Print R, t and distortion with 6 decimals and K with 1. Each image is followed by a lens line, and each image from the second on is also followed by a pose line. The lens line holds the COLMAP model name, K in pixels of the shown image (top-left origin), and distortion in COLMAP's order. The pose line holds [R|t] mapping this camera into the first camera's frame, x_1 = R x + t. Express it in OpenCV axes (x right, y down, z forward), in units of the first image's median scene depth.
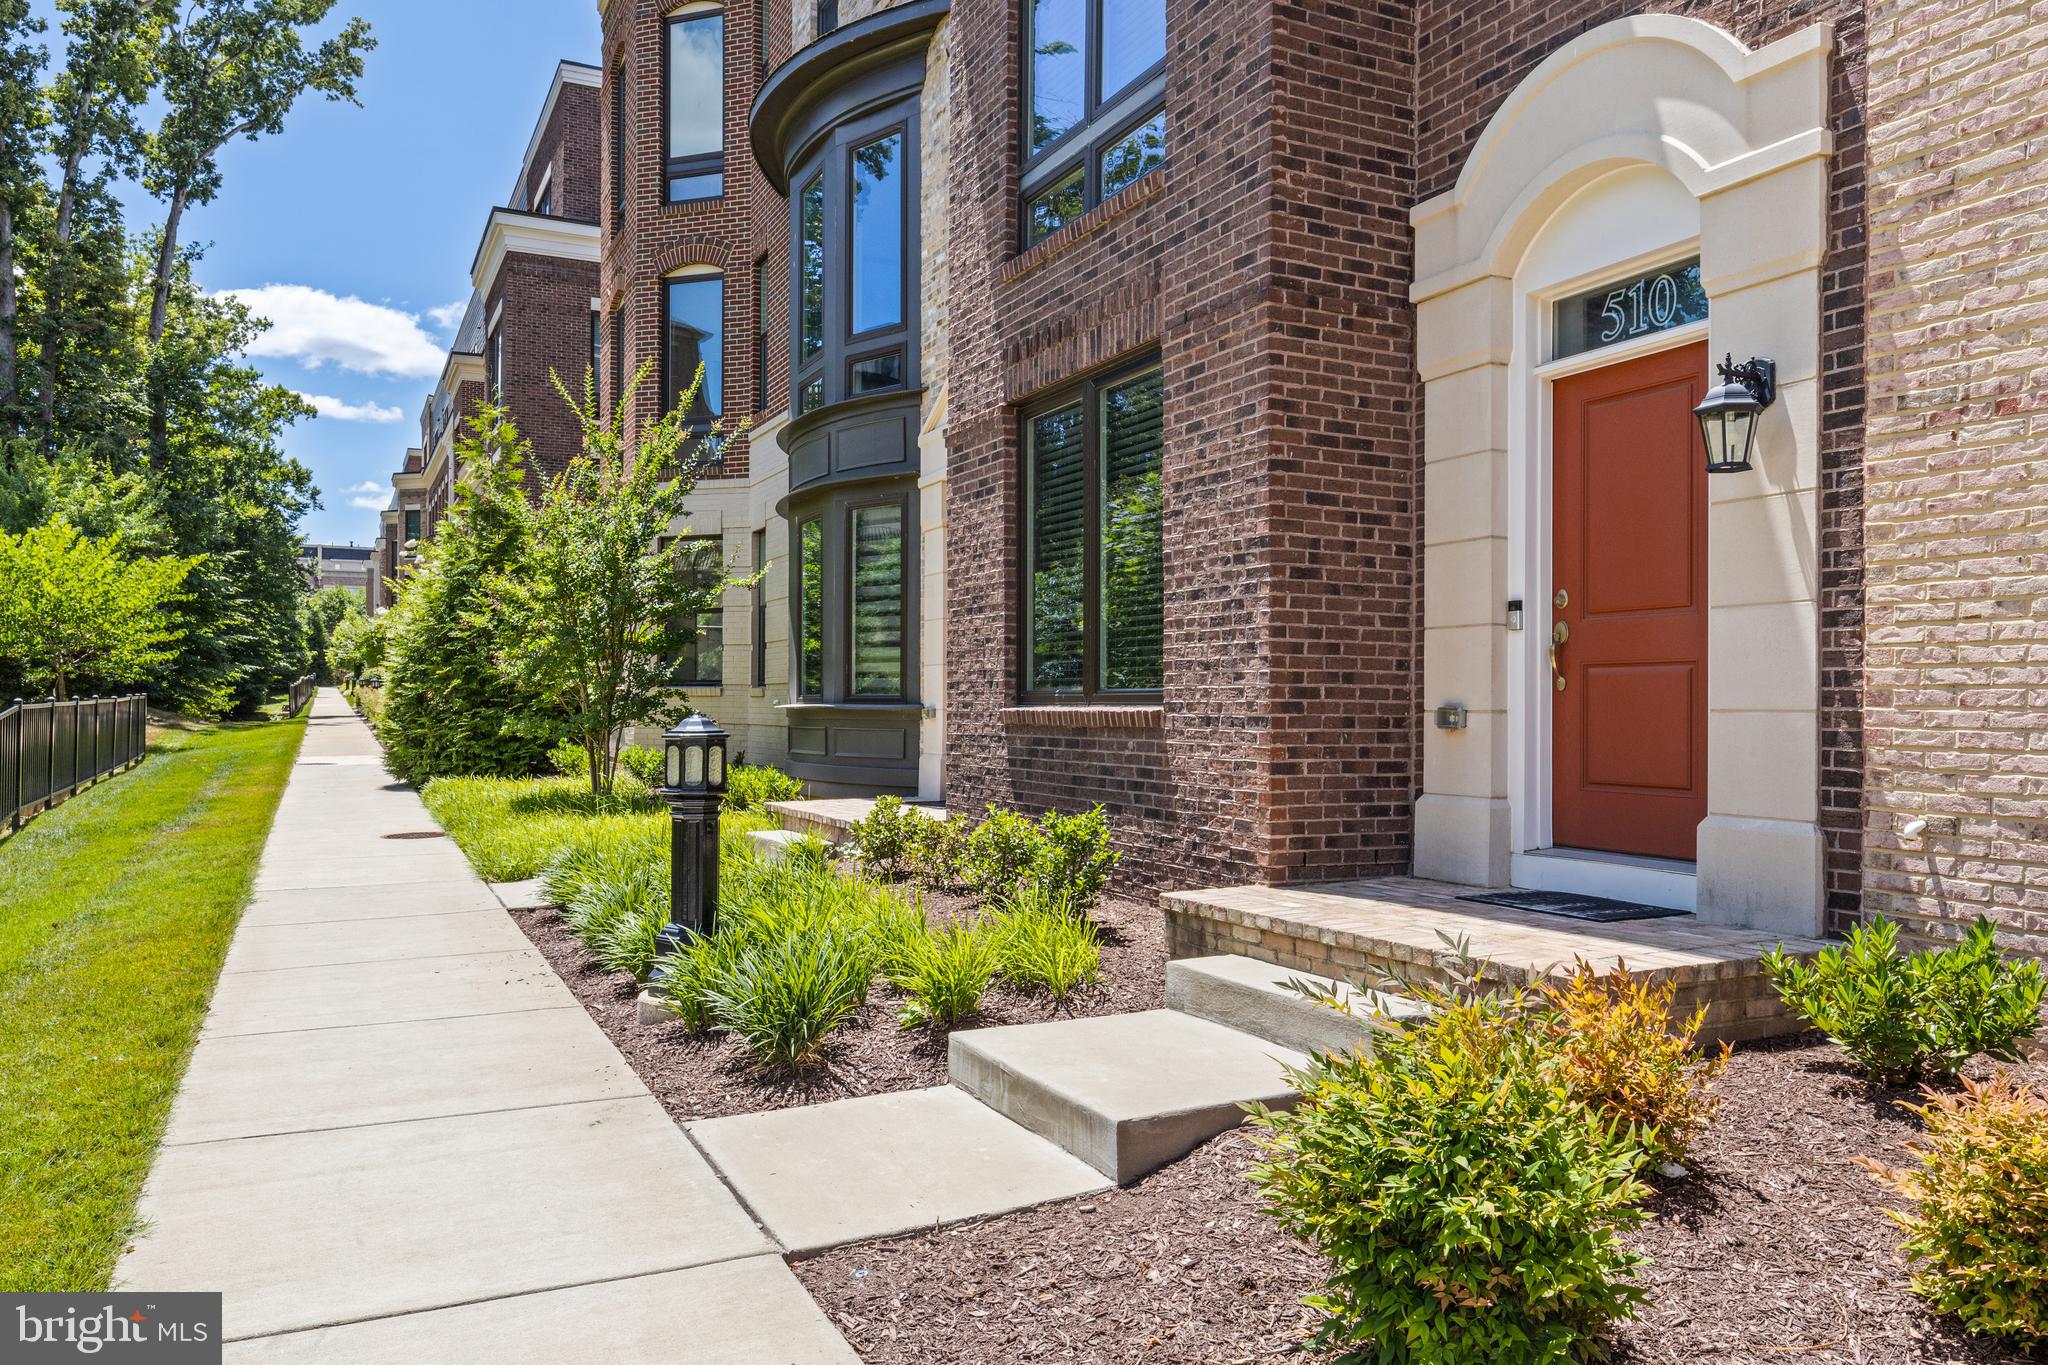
lens RADIAL K [[1438.1, 0, 1022.4], [0, 1438.1, 698.9], [0, 0, 1]] dist [-0.004292, -0.005002]
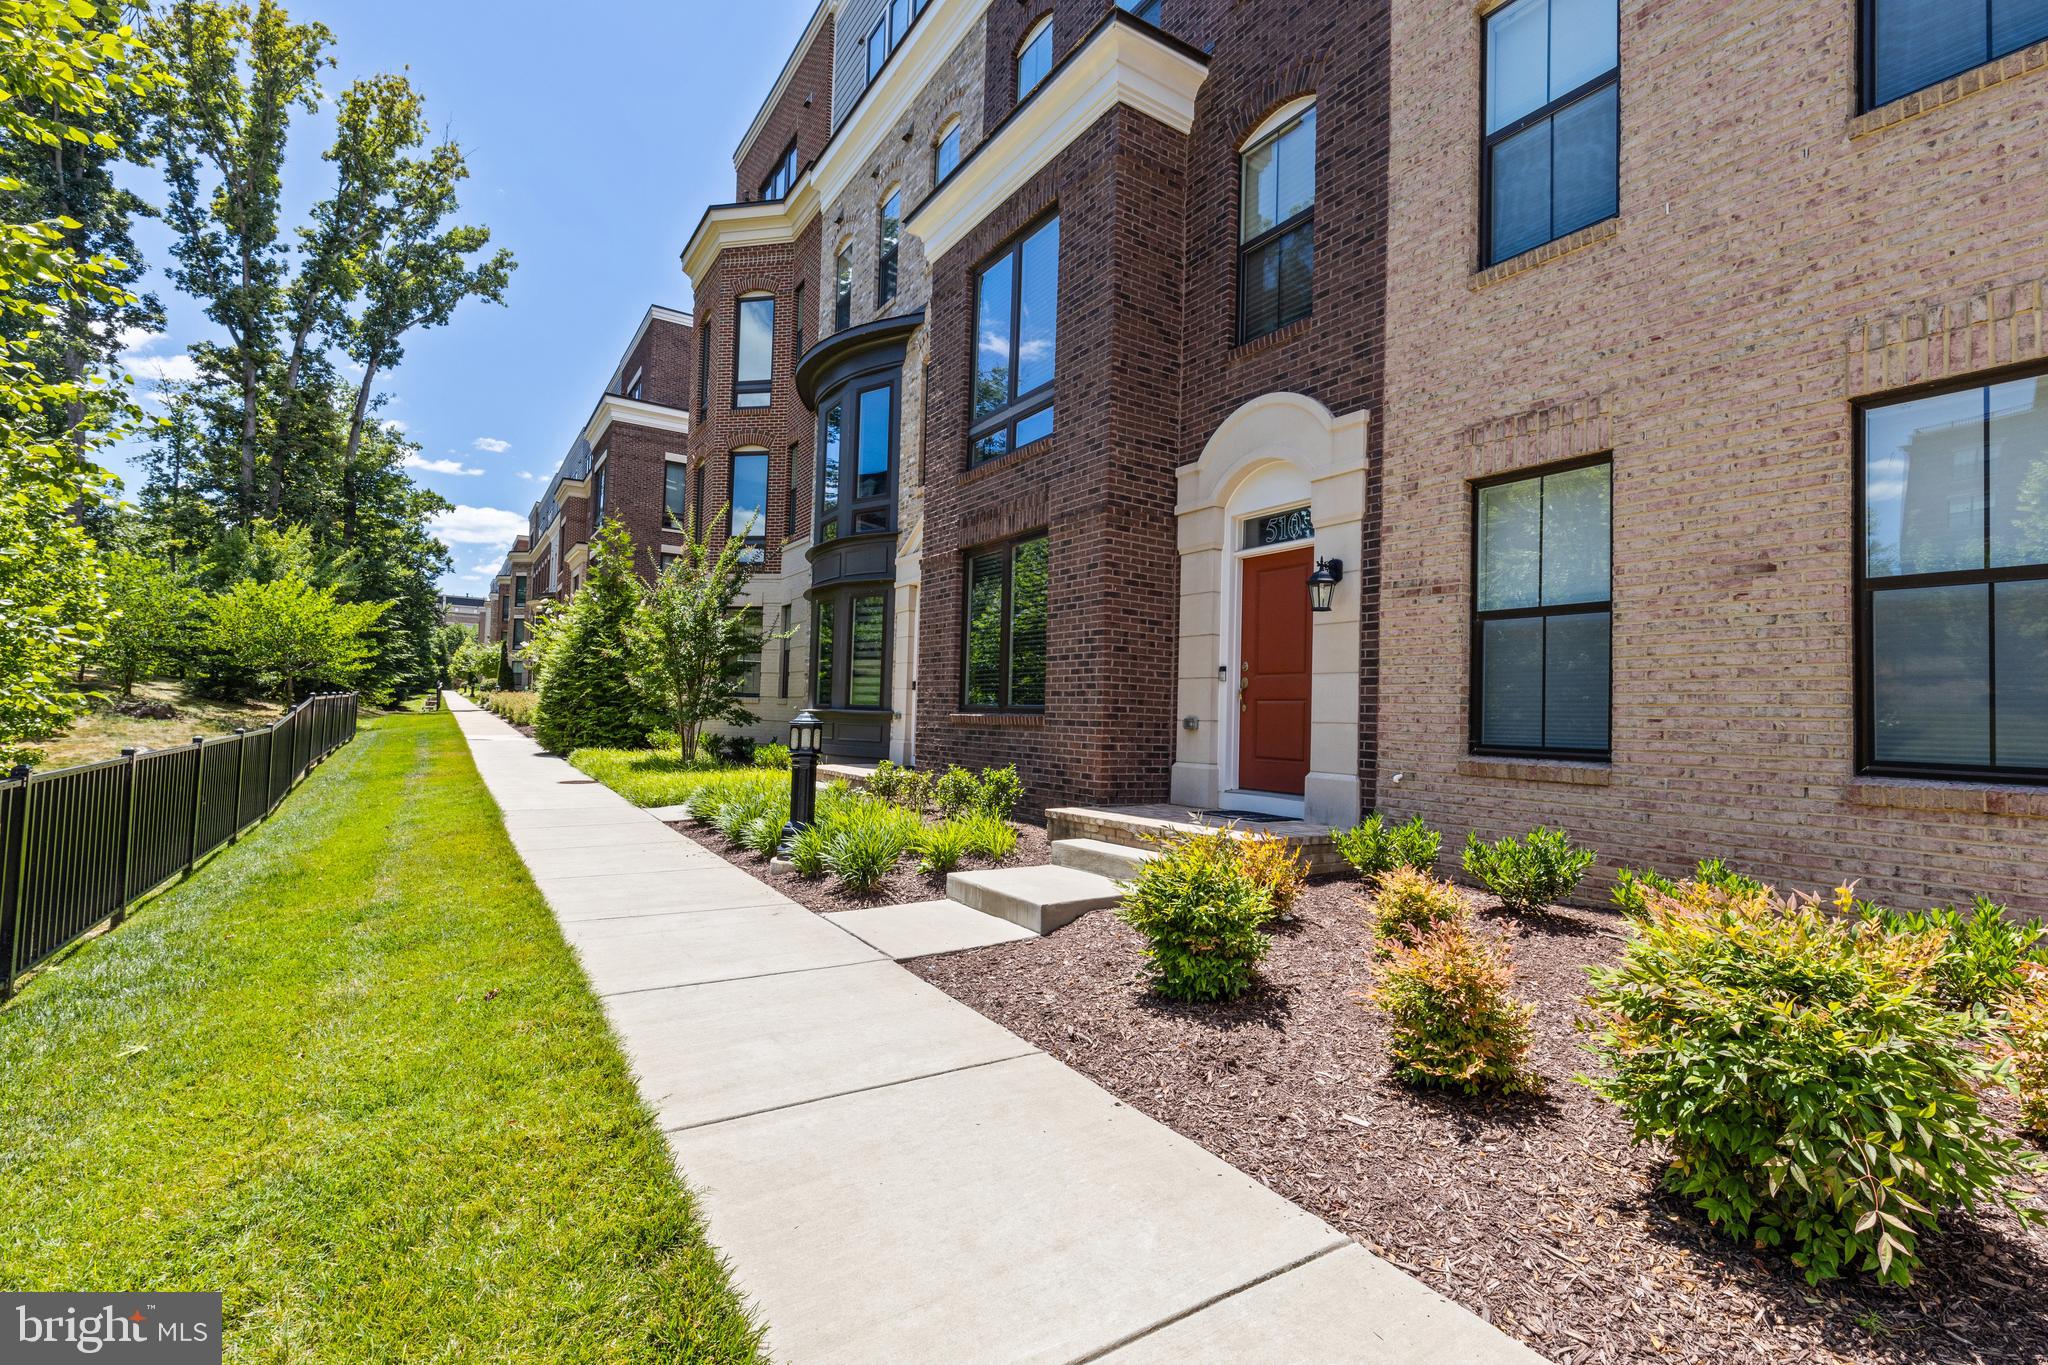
lens RADIAL K [[912.7, 0, 1024.0], [0, 912.7, 682.5], [0, 0, 1]] dist [0.001403, -0.000109]
pose [[0.992324, 0.030438, 0.119860, -0.083361], [-0.026517, 0.999064, -0.034171, 0.005115], [-0.120787, 0.030730, 0.992203, -0.226687]]
